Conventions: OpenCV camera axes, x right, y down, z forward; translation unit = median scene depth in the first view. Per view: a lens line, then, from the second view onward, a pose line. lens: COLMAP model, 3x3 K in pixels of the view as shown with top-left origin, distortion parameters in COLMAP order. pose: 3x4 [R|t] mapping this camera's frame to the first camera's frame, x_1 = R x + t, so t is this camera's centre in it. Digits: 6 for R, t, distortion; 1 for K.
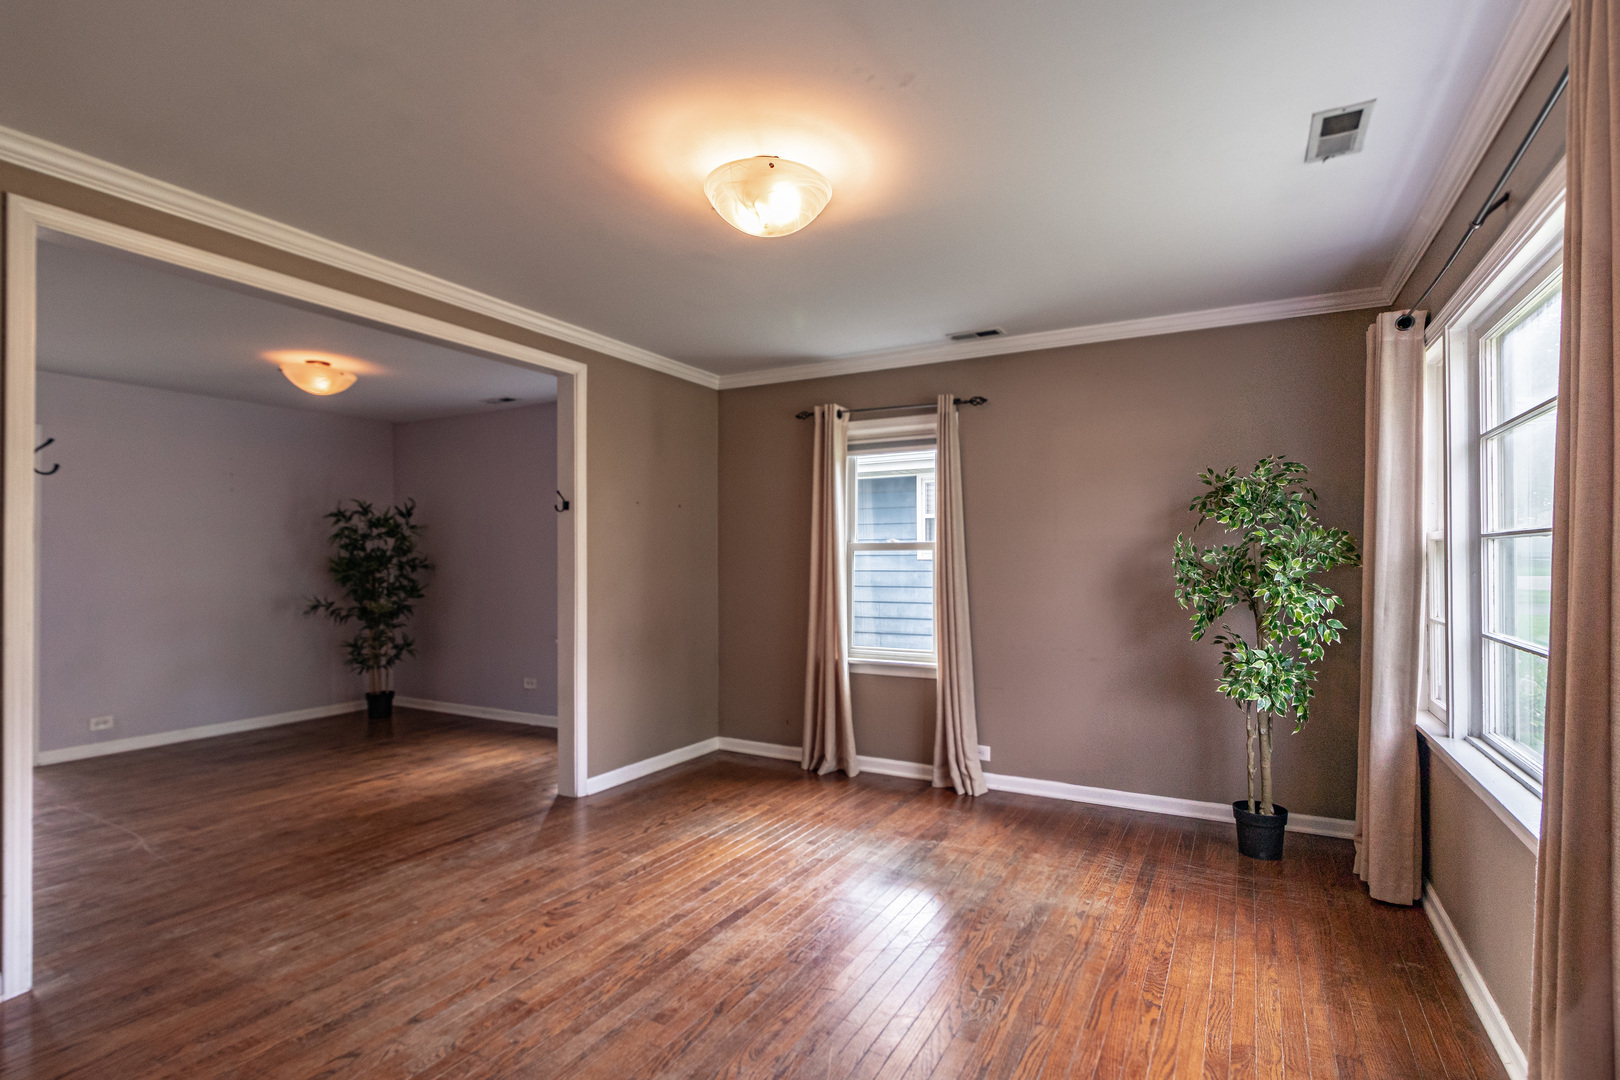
lens RADIAL K [[793.4, 0, 812.9], [0, 793.4, 551.0], [0, 0, 1]] dist [0.002291, 0.000567]
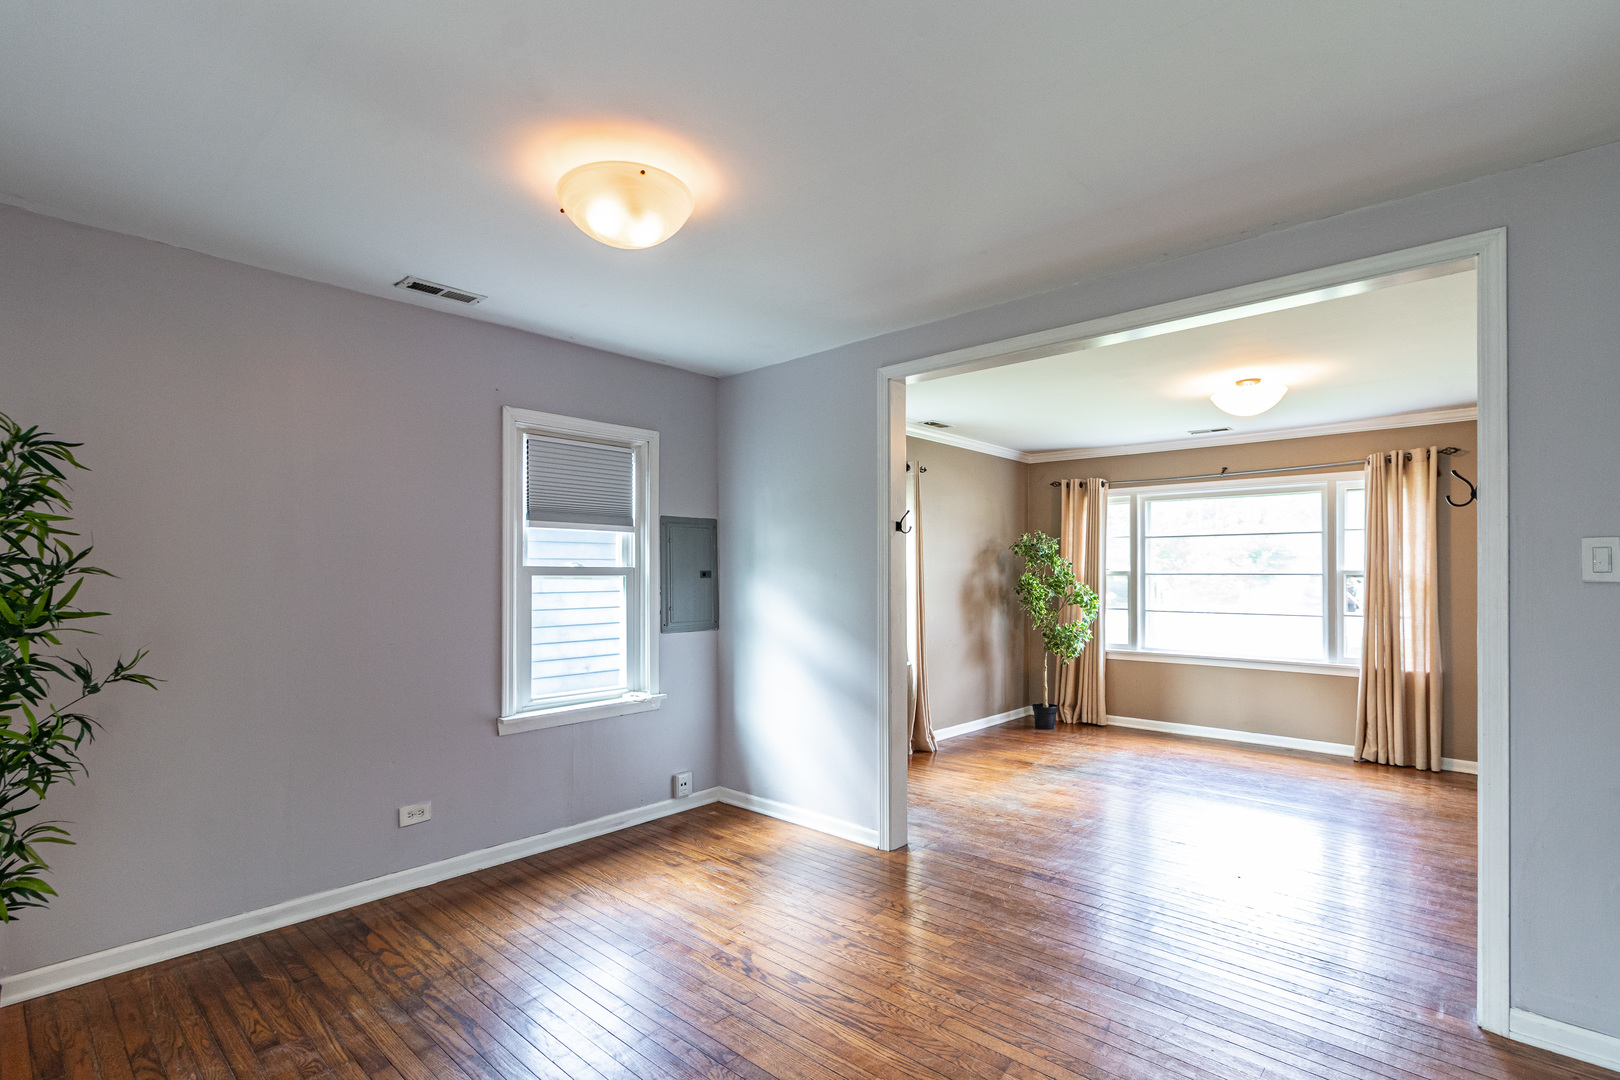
lens RADIAL K [[776.1, 0, 812.4], [0, 776.1, 580.5], [0, 0, 1]] dist [0.029377, 0.000134]
pose [[0.226660, 0.000305, 0.973974, -0.791233], [-0.008374, 0.999964, 0.001635, 0.002502], [-0.973938, -0.008526, 0.226654, 0.590648]]
